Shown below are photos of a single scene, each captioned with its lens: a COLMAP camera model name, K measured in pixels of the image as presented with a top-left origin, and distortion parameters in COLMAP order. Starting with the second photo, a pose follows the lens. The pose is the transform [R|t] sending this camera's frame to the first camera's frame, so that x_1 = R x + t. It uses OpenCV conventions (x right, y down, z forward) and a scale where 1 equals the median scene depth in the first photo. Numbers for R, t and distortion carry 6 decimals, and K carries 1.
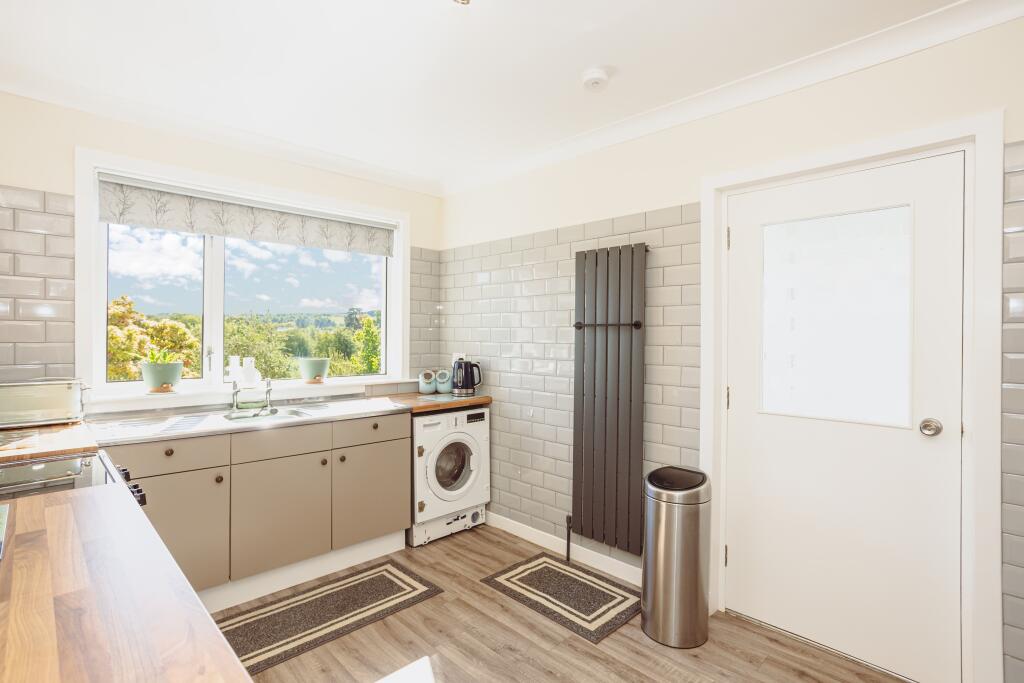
lens RADIAL K [[502.7, 0, 507.3], [0, 502.7, 336.5], [0, 0, 1]] dist [0.004301, 0.002137]
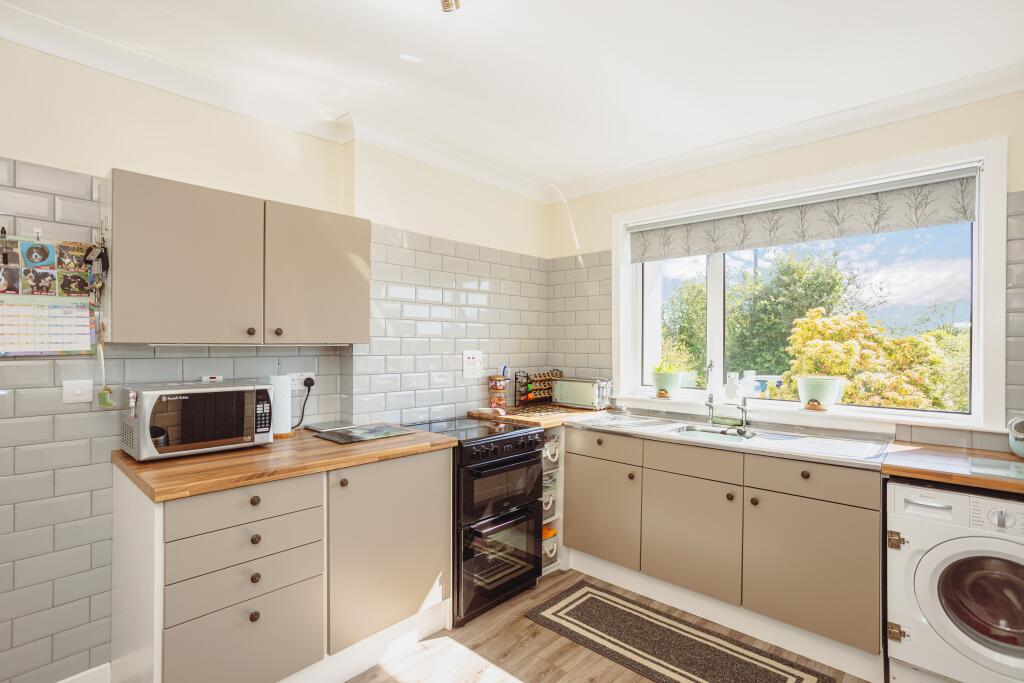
lens RADIAL K [[502.7, 0, 507.5], [0, 502.7, 345.8], [0, 0, 1]] dist [0.004301, 0.002137]
pose [[0.060587, -0.003897, -0.998155, 0.469447], [-0.006202, 0.999972, -0.004281, -0.003499], [0.998144, 0.006449, 0.060561, 0.558484]]
